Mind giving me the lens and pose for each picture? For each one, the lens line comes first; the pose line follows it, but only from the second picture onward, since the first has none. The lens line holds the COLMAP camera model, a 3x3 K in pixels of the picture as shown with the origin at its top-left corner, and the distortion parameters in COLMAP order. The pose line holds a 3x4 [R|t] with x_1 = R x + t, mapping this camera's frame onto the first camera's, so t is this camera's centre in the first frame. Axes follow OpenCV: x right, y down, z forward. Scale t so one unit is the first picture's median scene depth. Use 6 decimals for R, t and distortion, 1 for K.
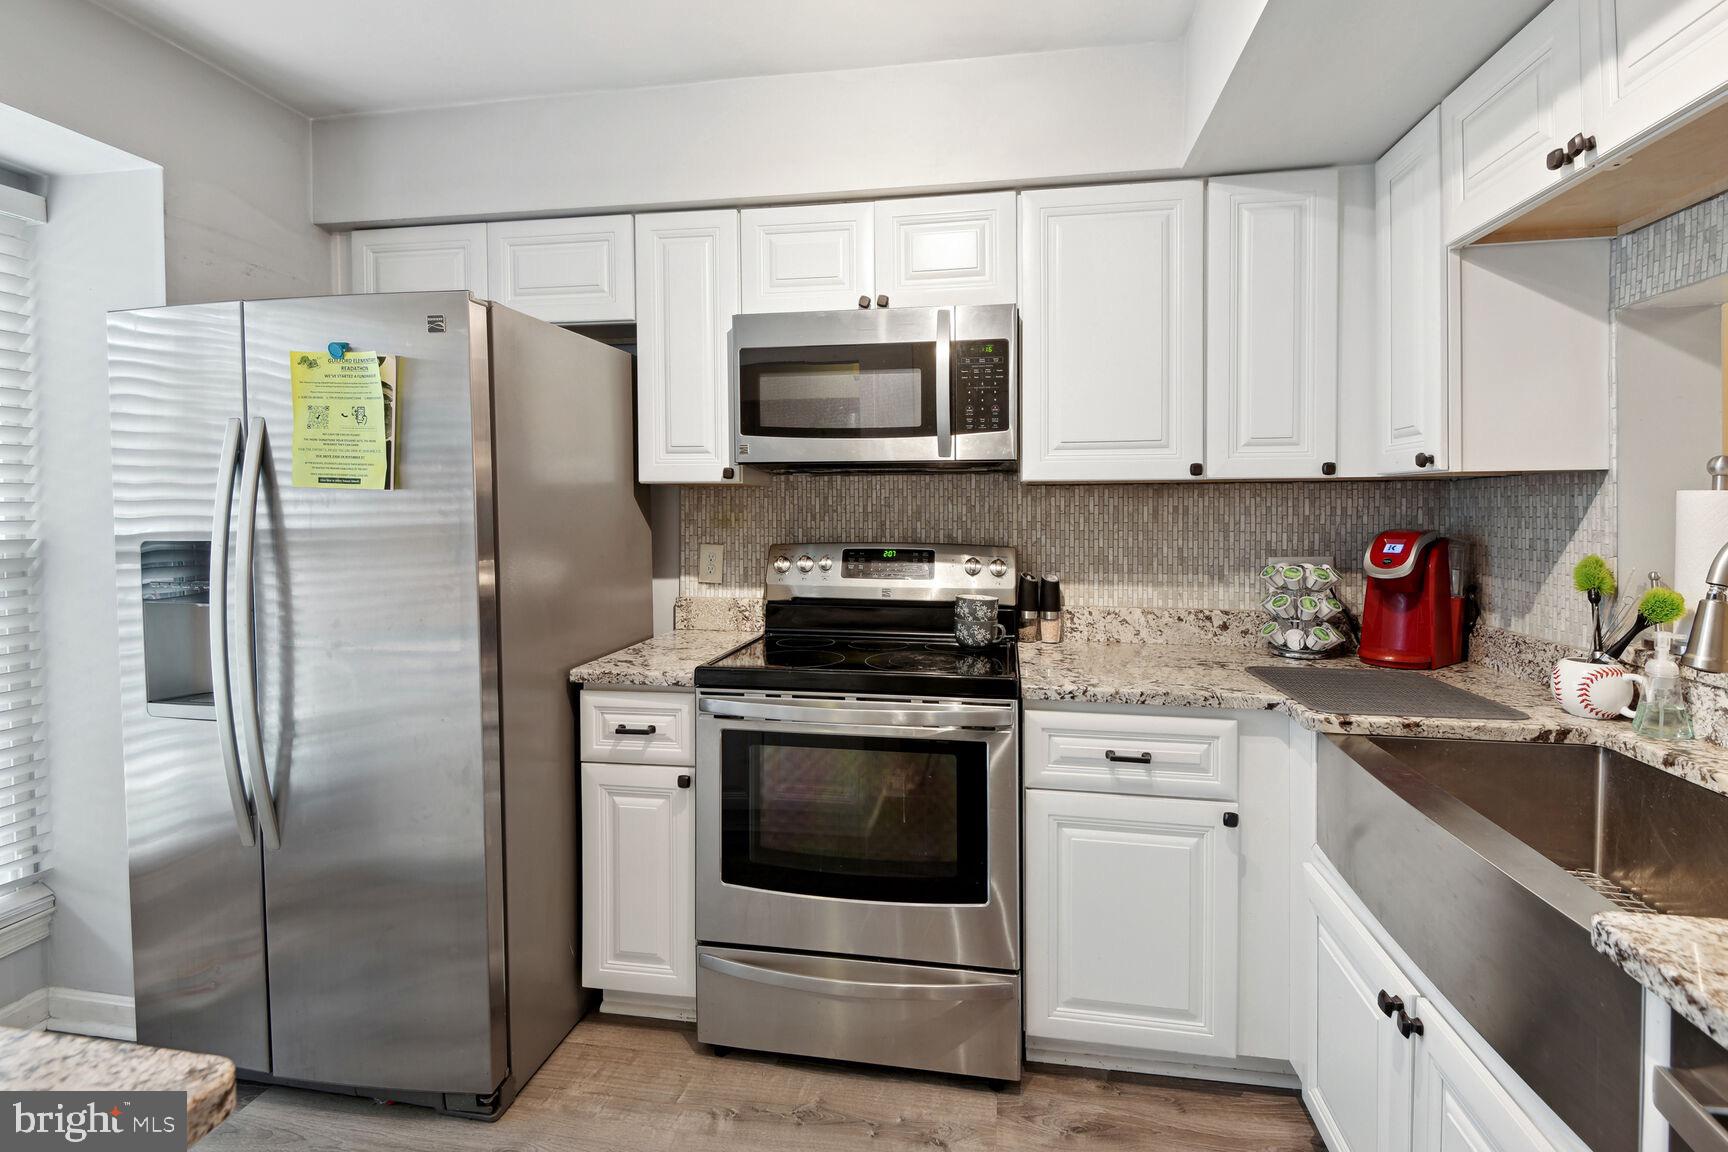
lens RADIAL K [[816.6, 0, 866.8], [0, 816.6, 521.7], [0, 0, 1]] dist [0.008124, -0.002214]
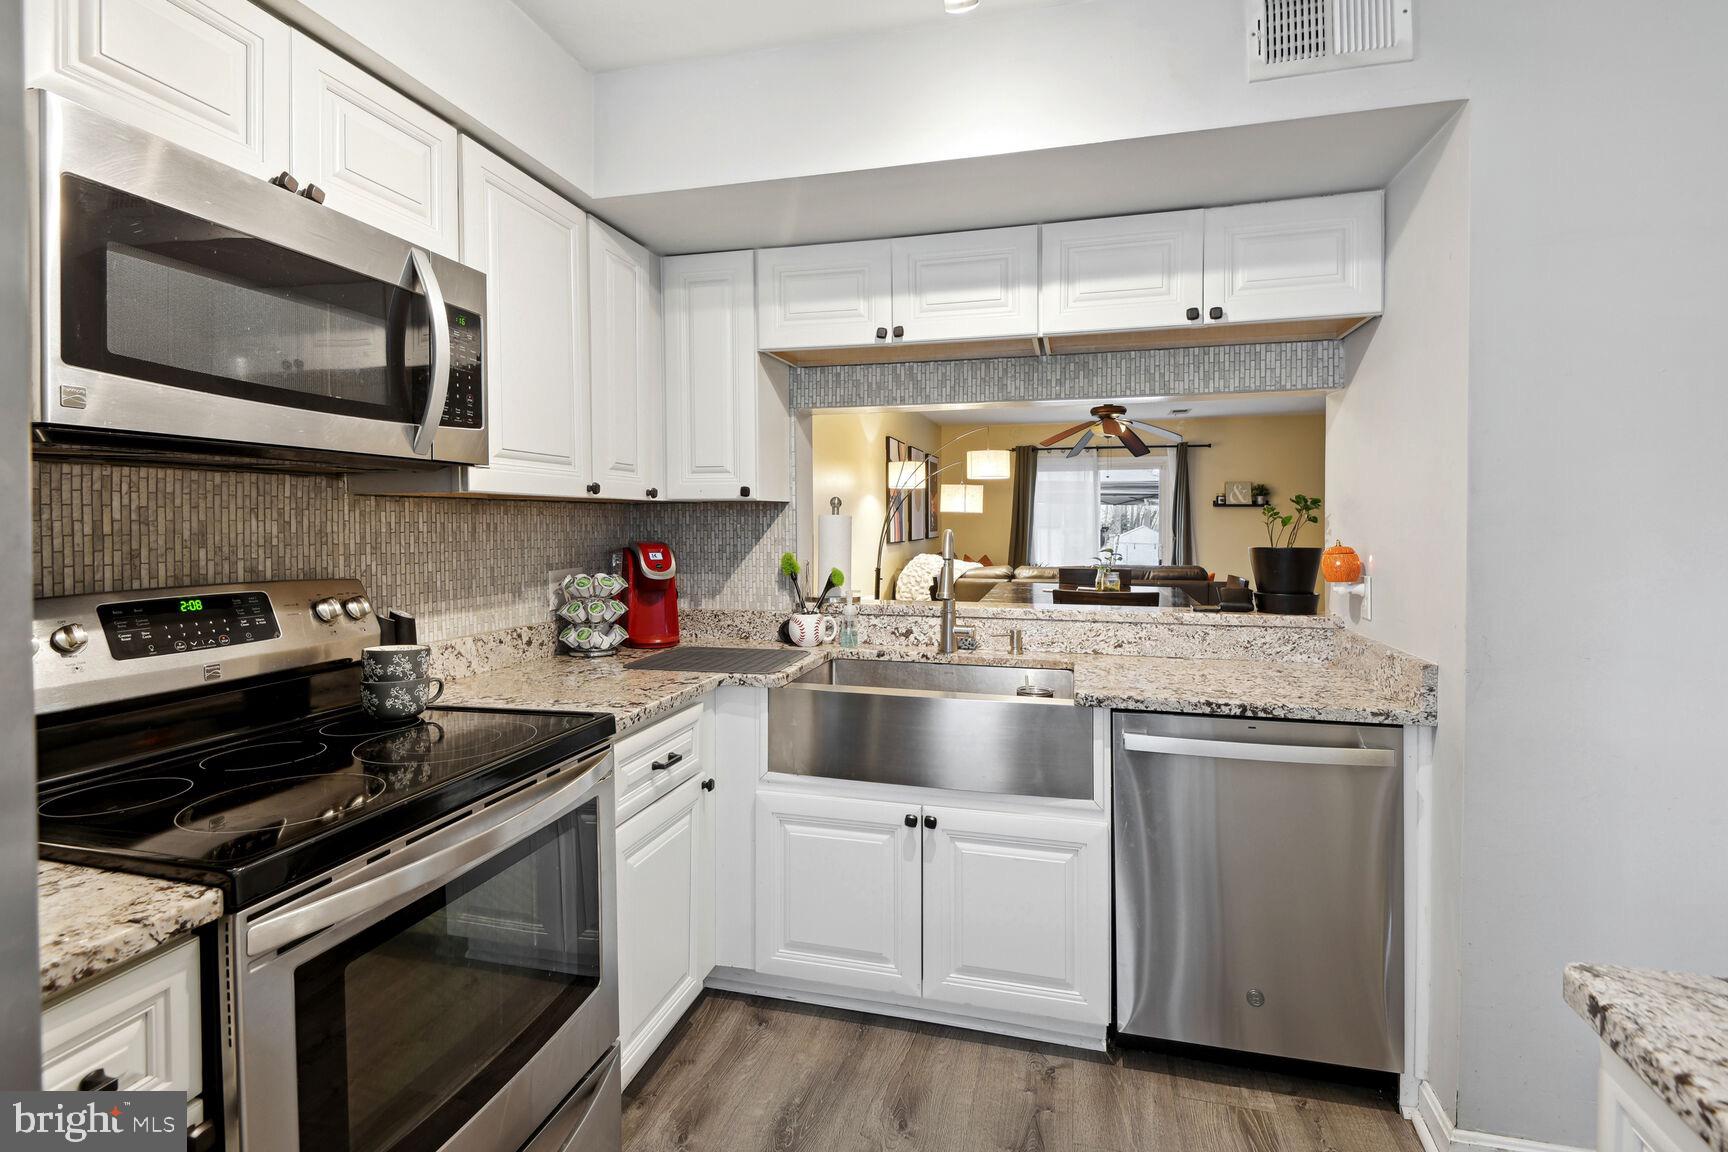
lens RADIAL K [[816.6, 0, 867.1], [0, 816.6, 527.0], [0, 0, 1]] dist [0.008124, -0.002214]
pose [[0.069476, -0.003989, 0.997576, -0.585398], [0.018683, 0.999822, 0.002697, -0.009673], [-0.997409, 0.018450, 0.069538, 0.548247]]
